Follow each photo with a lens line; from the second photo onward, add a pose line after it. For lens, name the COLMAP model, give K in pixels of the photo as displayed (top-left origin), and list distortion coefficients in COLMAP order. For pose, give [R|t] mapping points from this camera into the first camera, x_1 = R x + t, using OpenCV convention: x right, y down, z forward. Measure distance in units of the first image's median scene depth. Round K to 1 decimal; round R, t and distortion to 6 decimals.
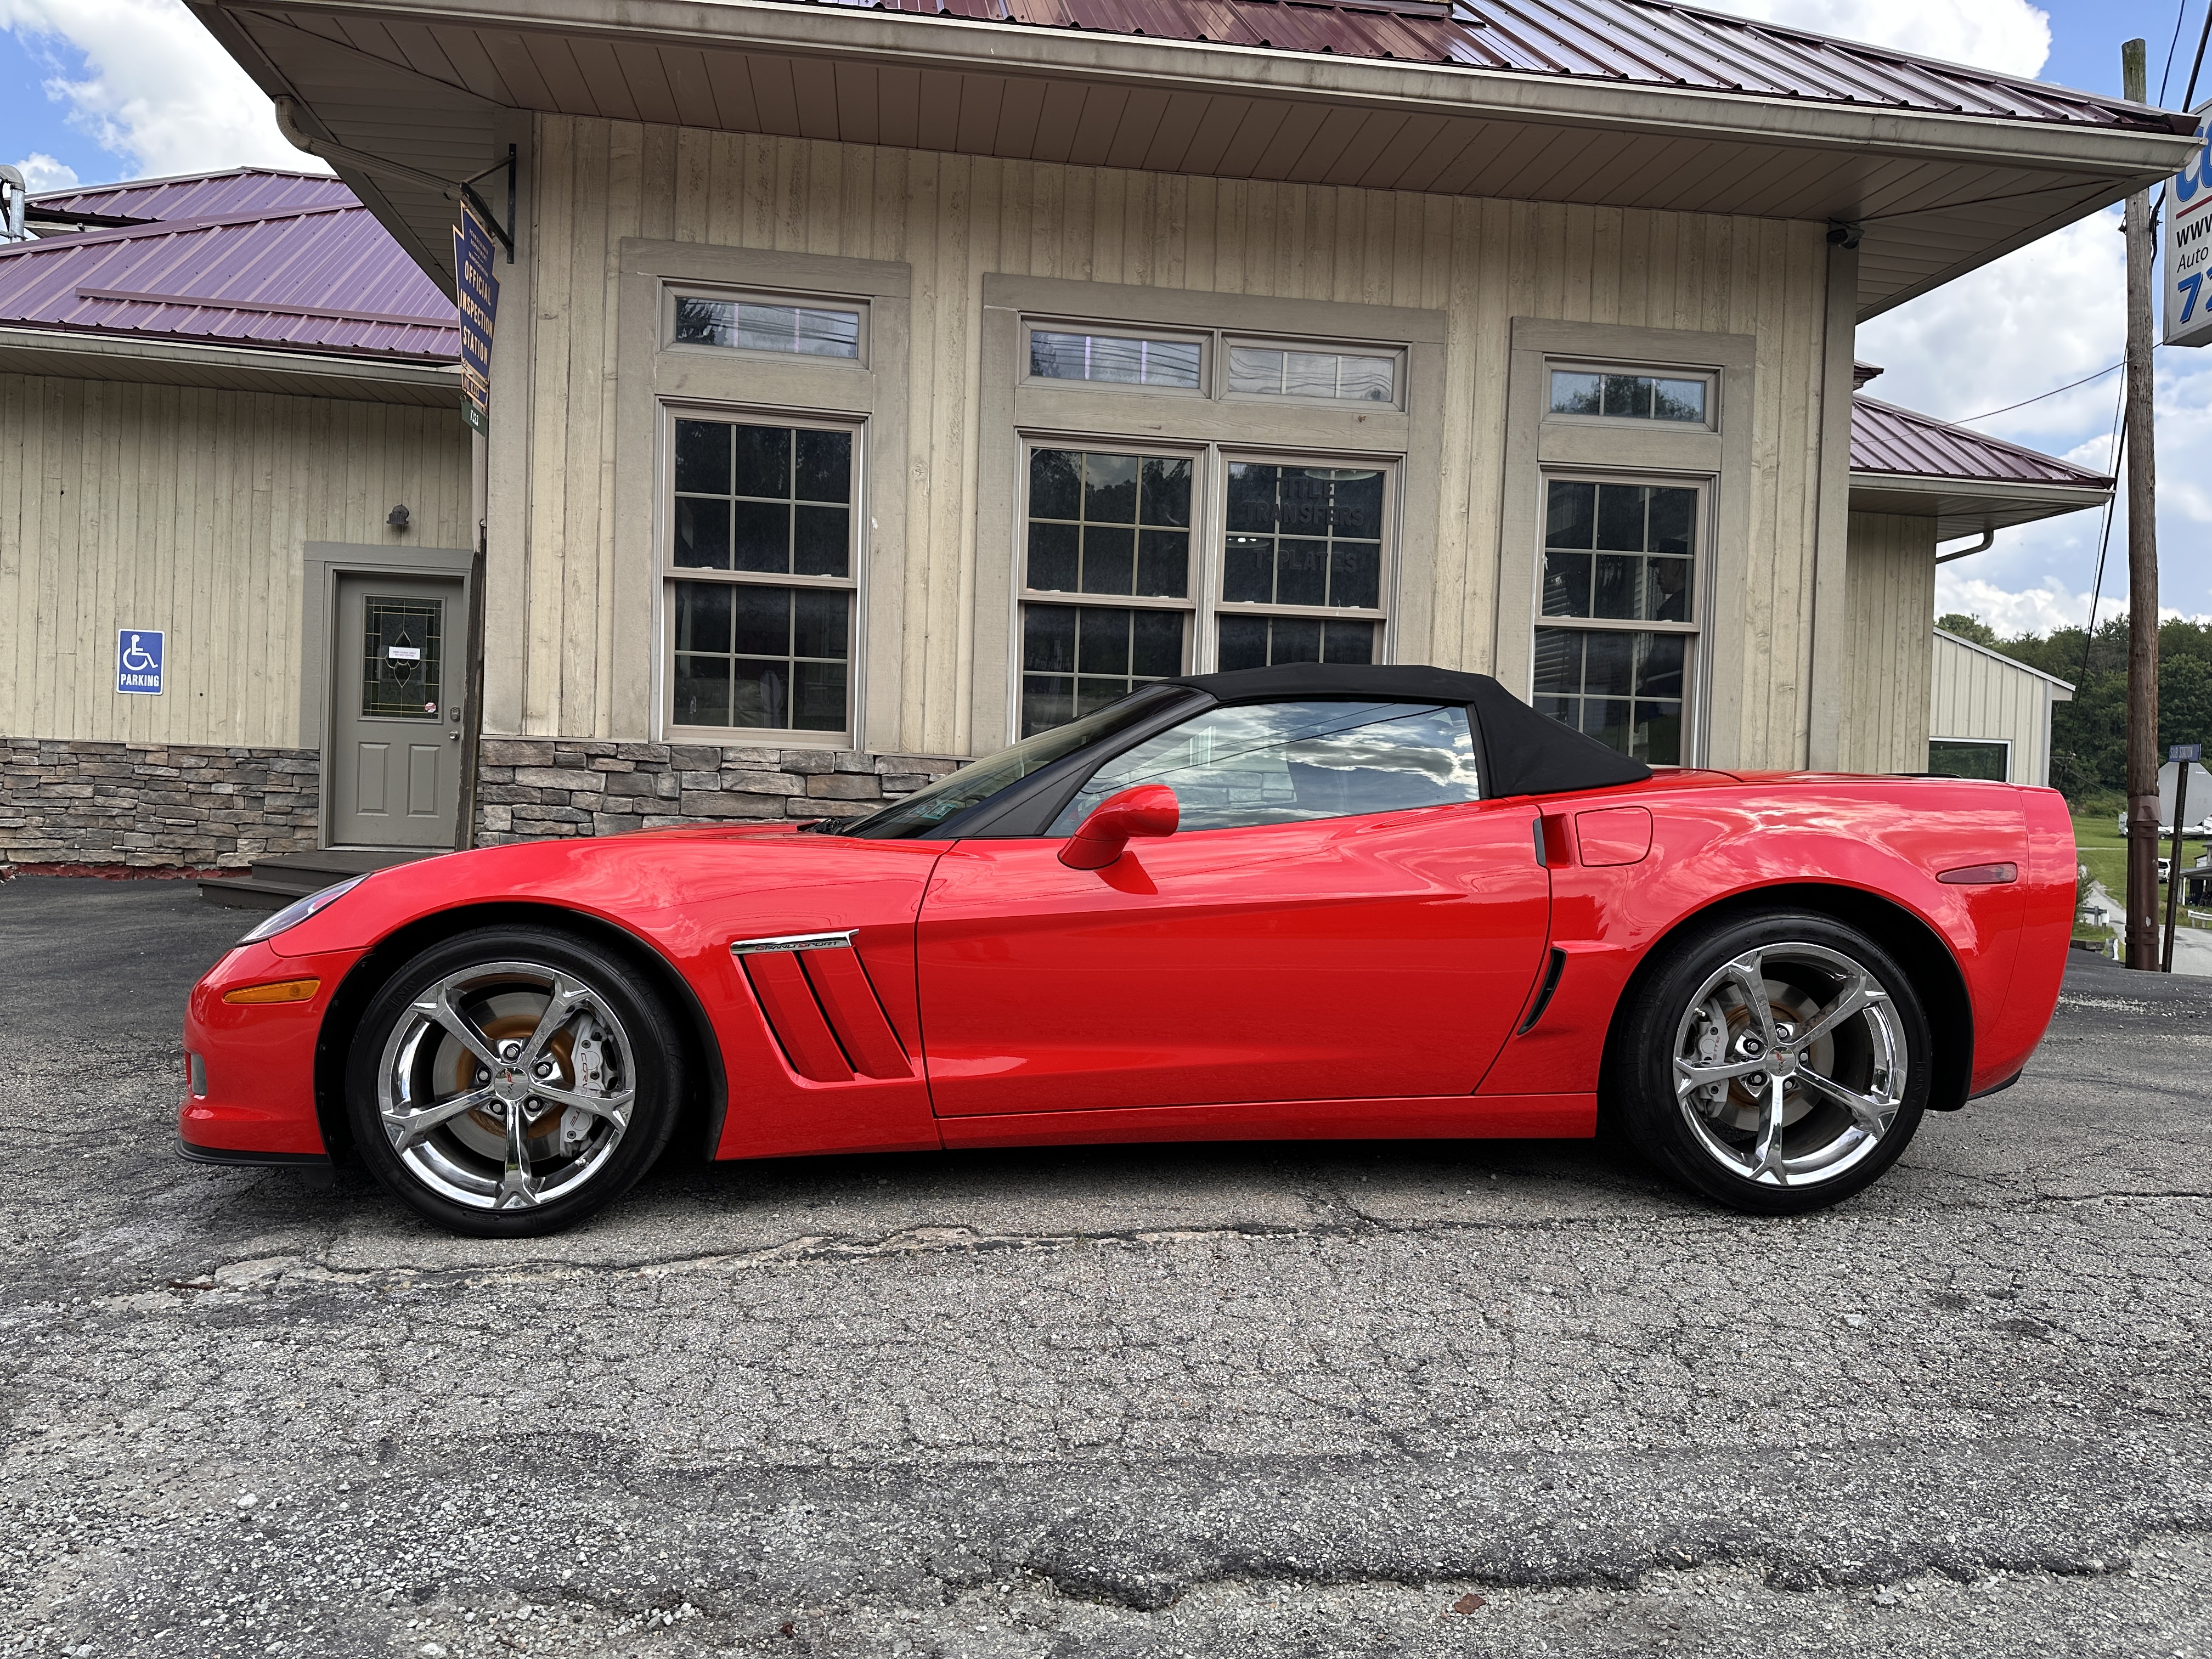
lens RADIAL K [[1543.7, 0, 1107.0], [0, 1543.7, 817.6], [0, 0, 1]] dist [0.076180, -0.124629]
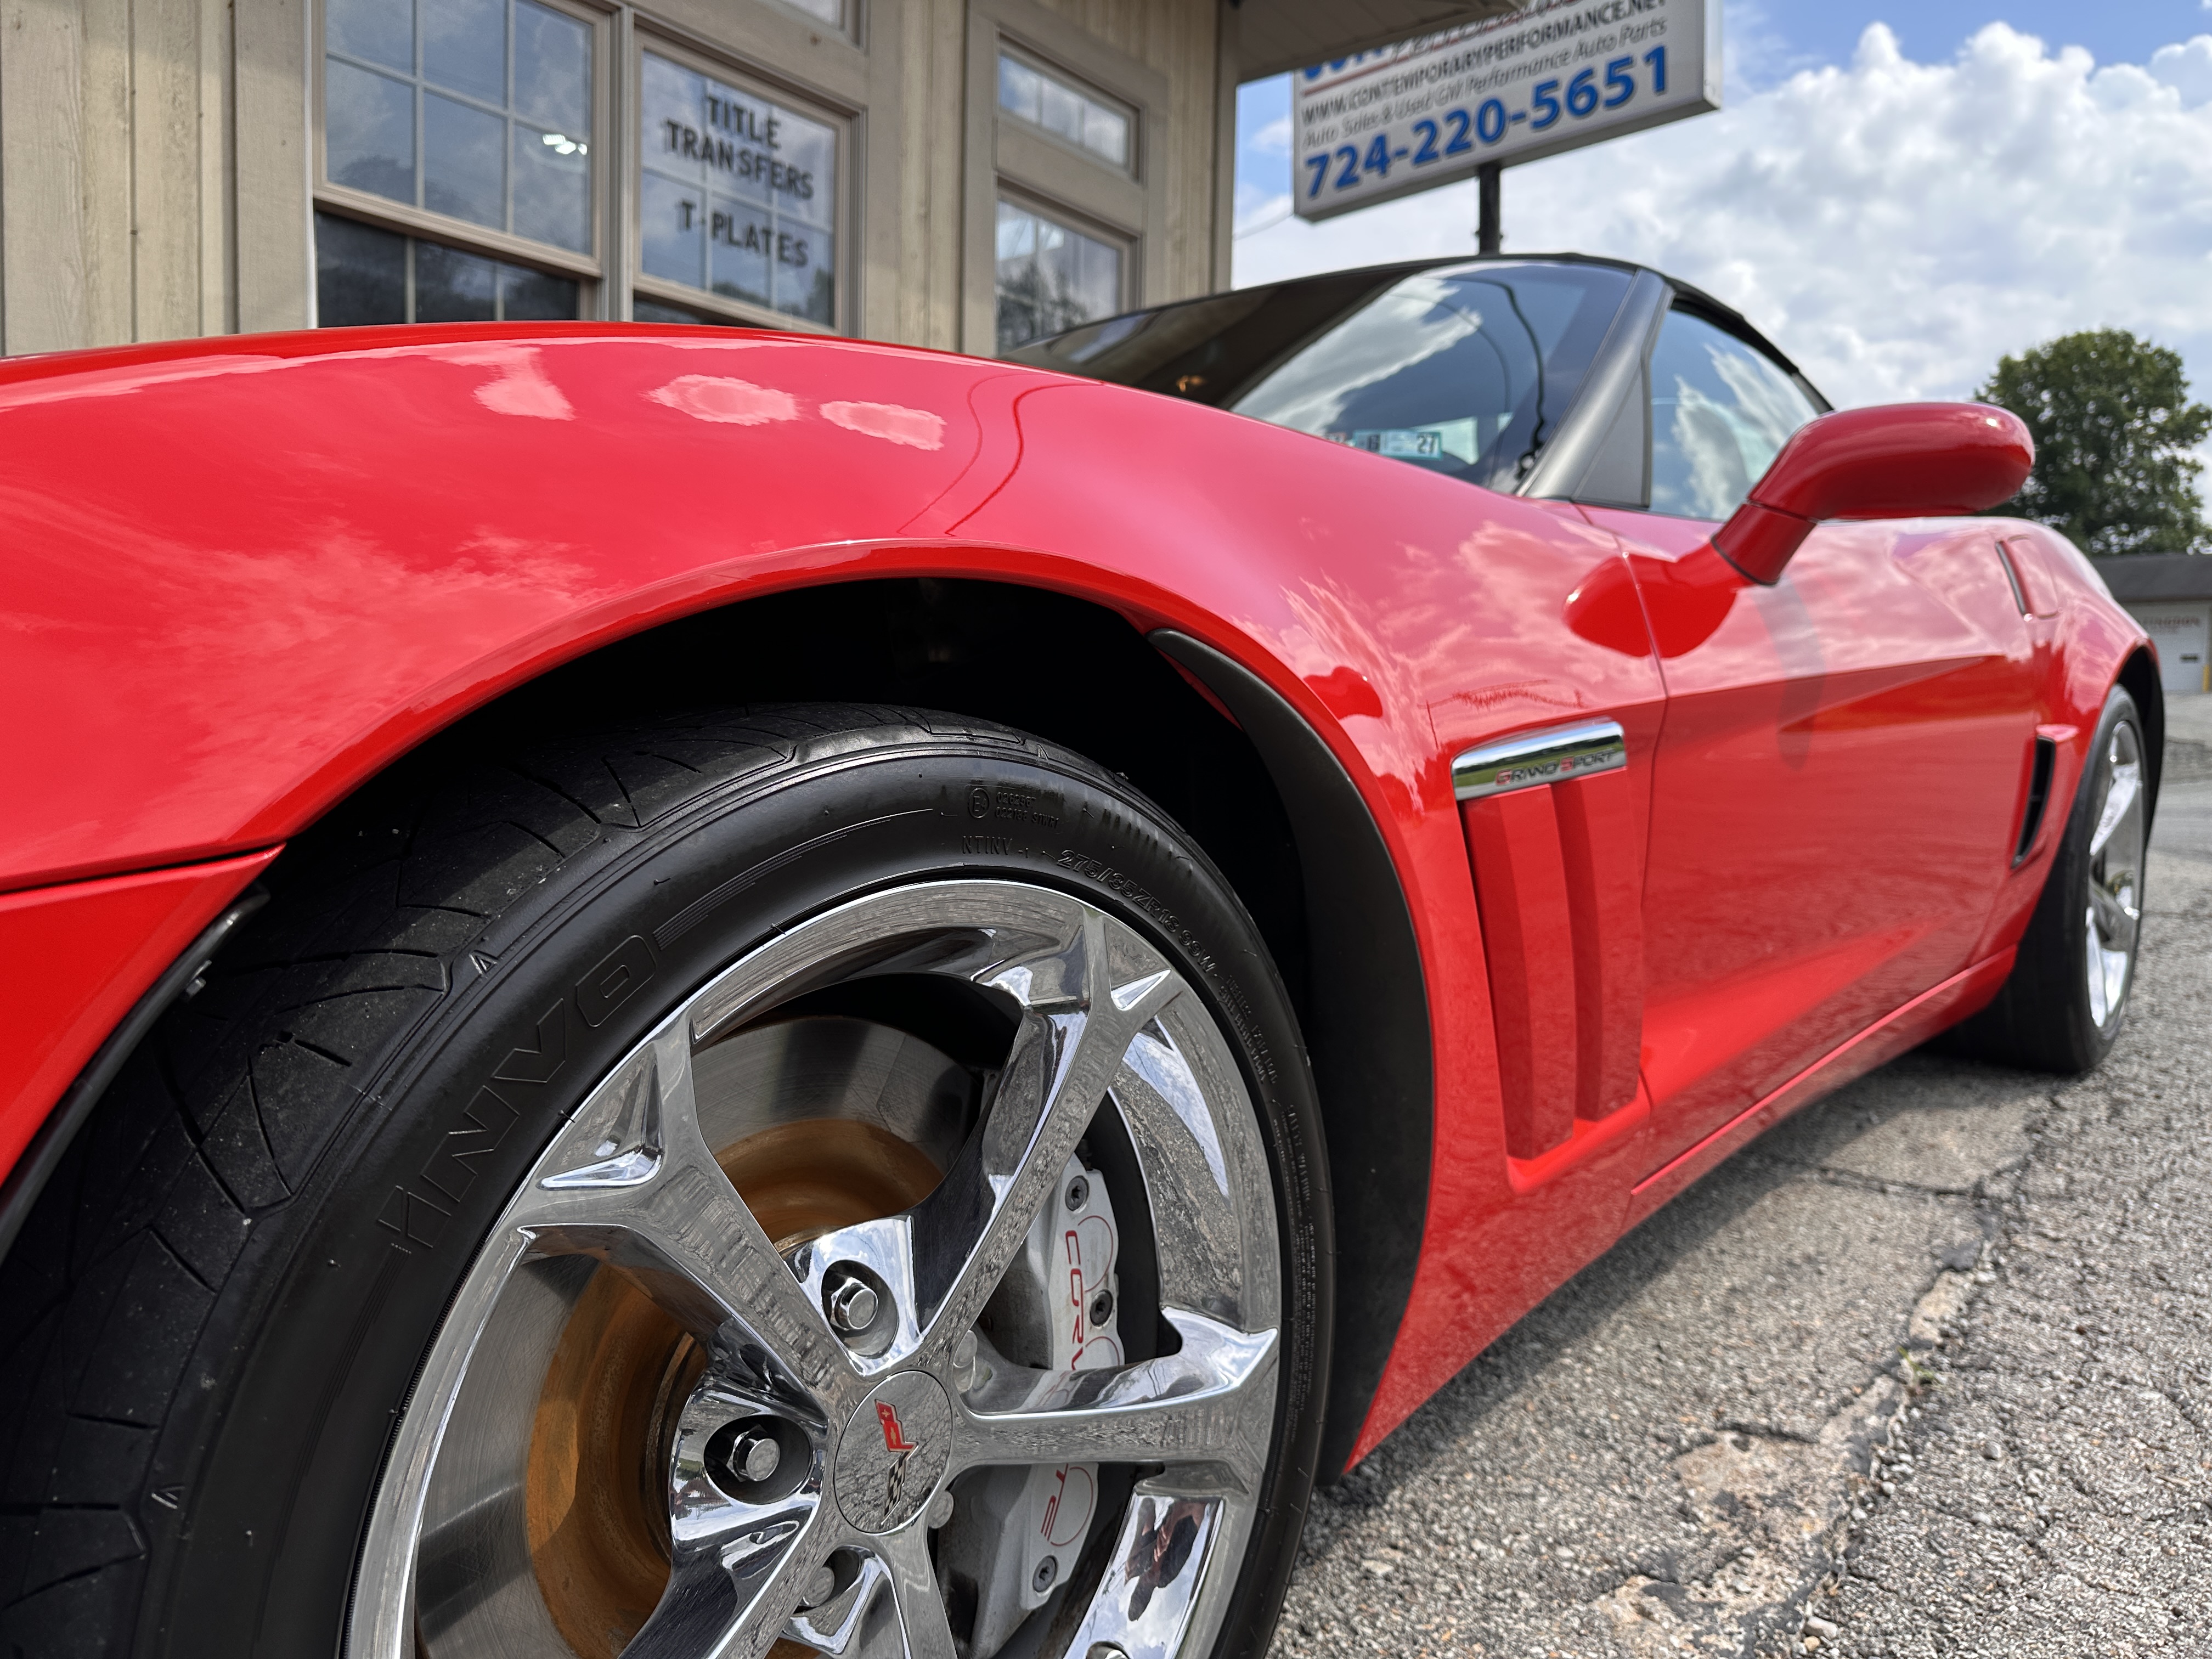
lens RADIAL K [[1558.1, 0, 1106.0], [0, 1558.1, 829.5], [0, 0, 1]] dist [-0.001352, -0.003559]
pose [[0.725471, -0.060658, 0.685575, -0.242307], [0.008551, 0.996826, 0.079148, 0.036463], [-0.688200, -0.051558, 0.723687, 0.435562]]
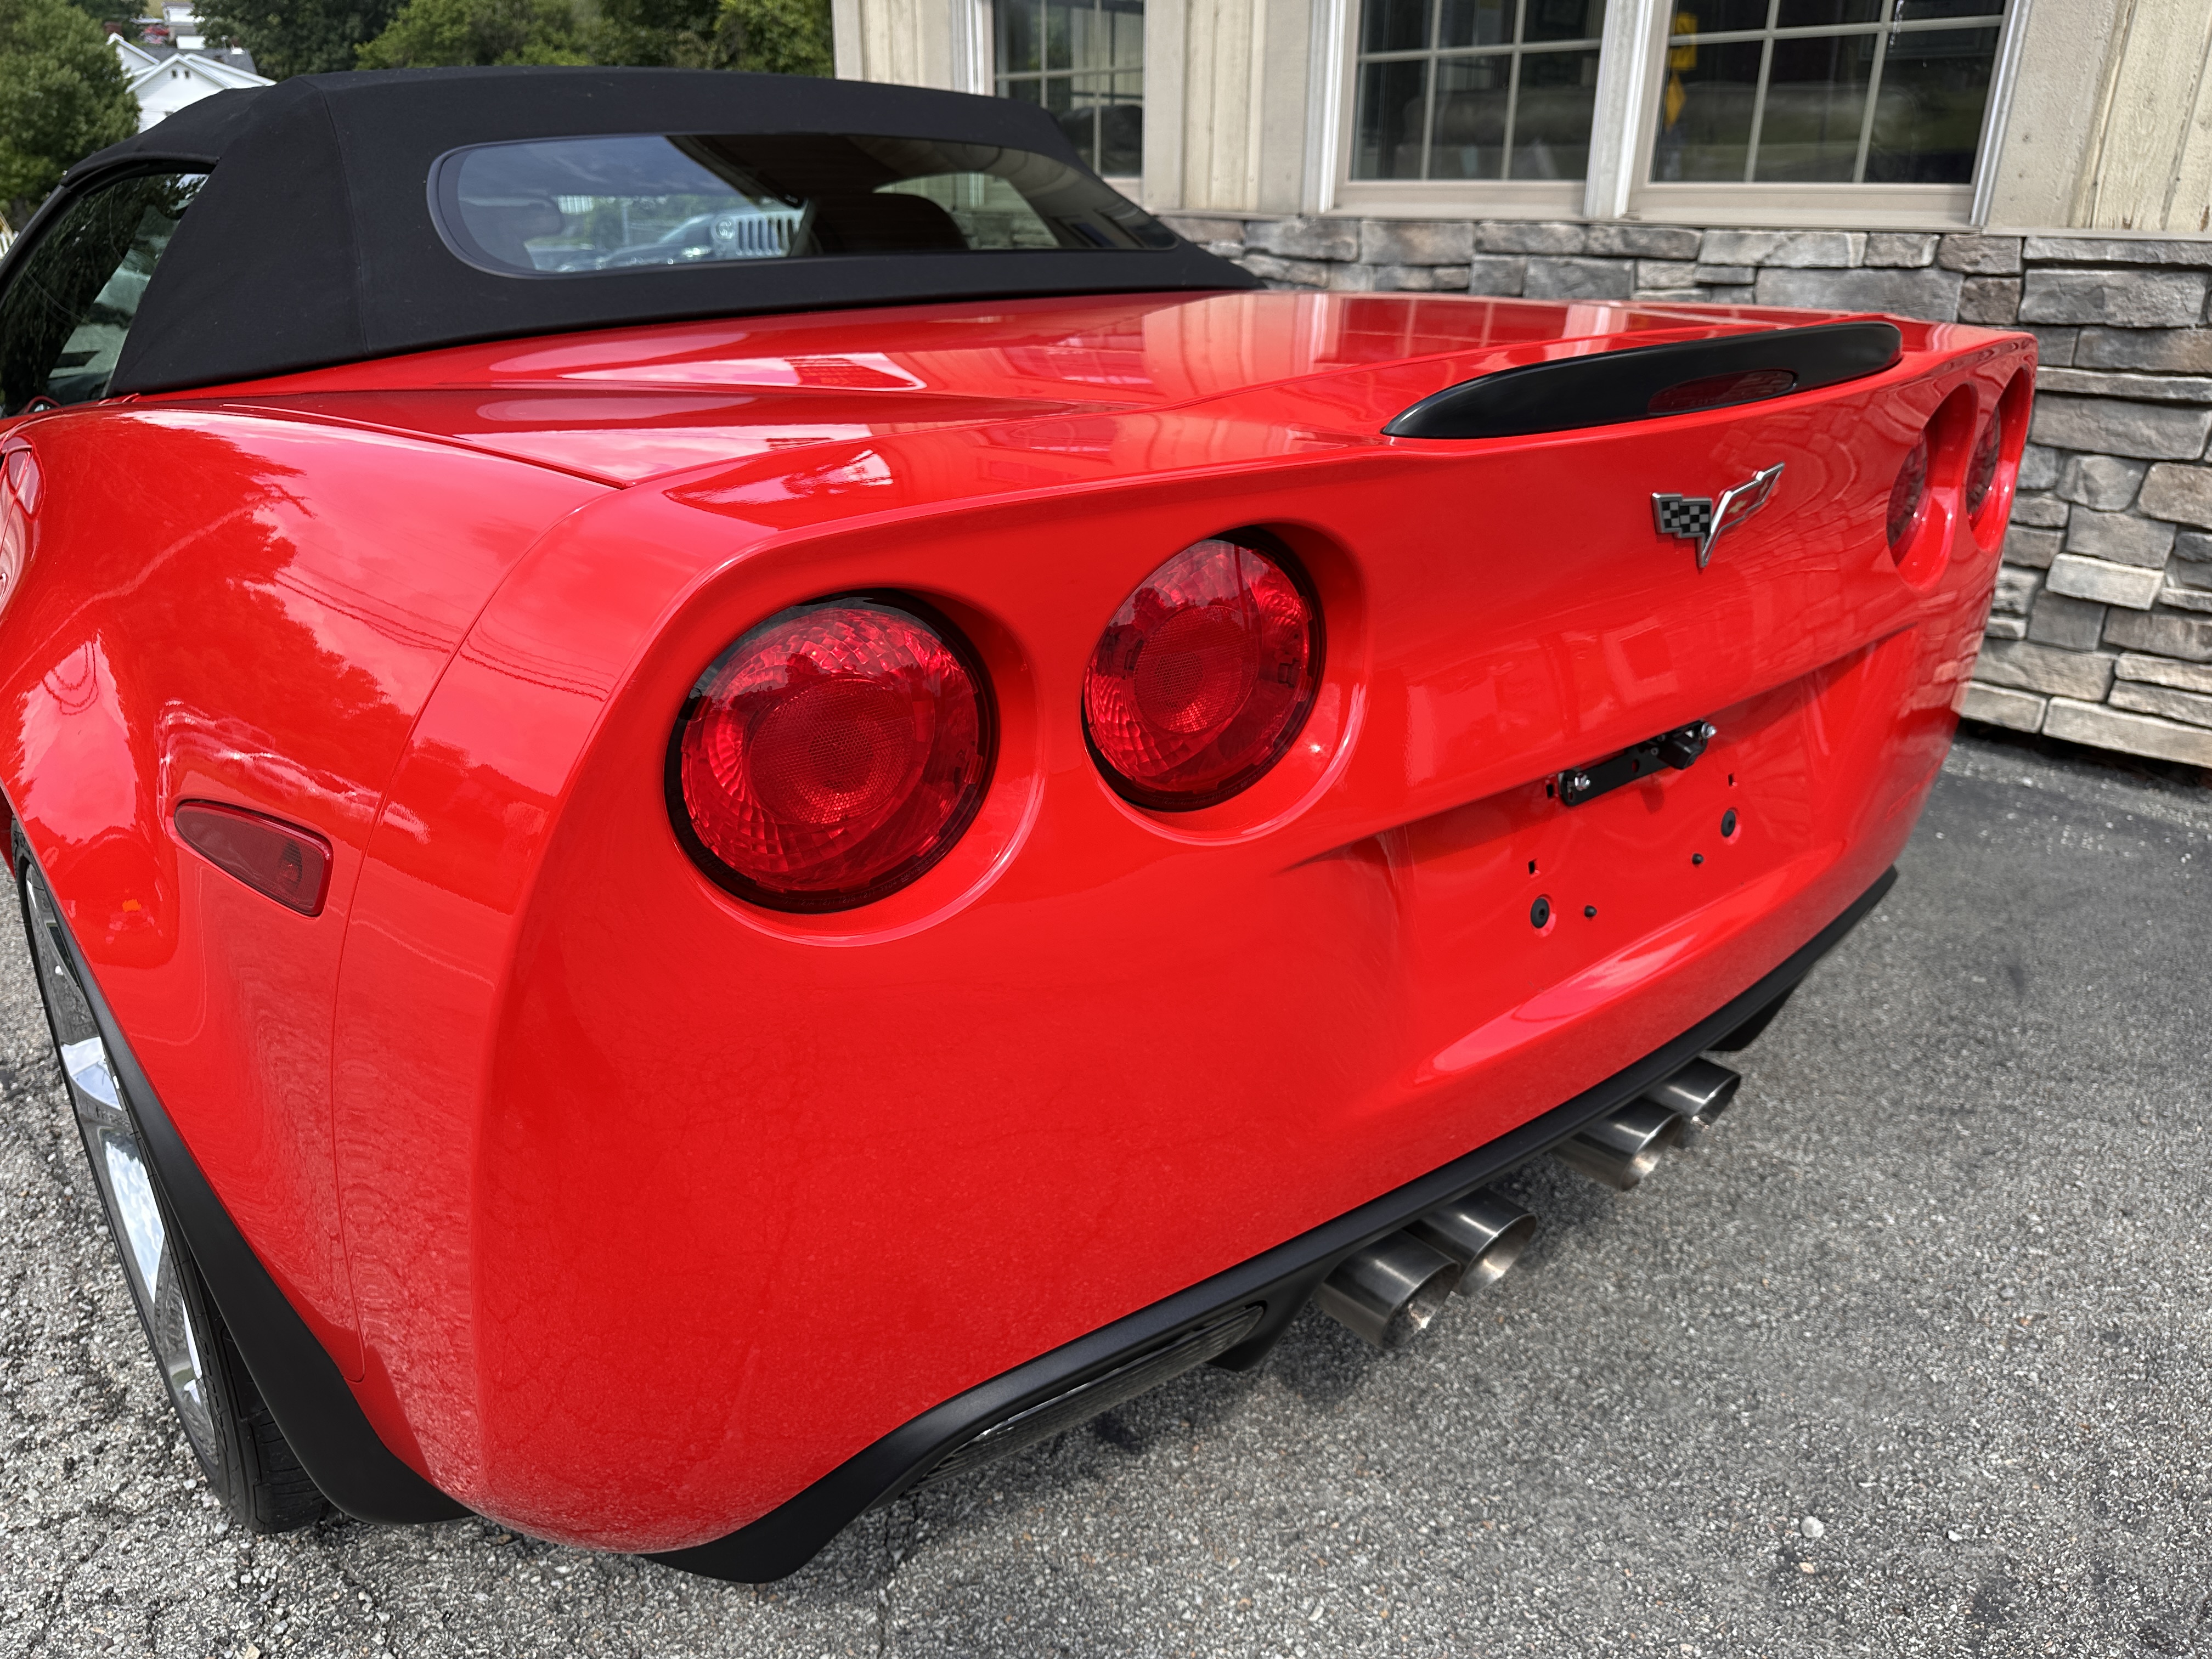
lens RADIAL K [[1558.1, 0, 1106.0], [0, 1558.1, 829.5], [0, 0, 1]] dist [-0.001352, -0.003559]
pose [[0.577133, 0.286797, -0.764634, 0.463912], [0.016590, 0.931995, 0.362091, -0.036377], [0.816482, -0.221660, 0.533127, 0.540193]]
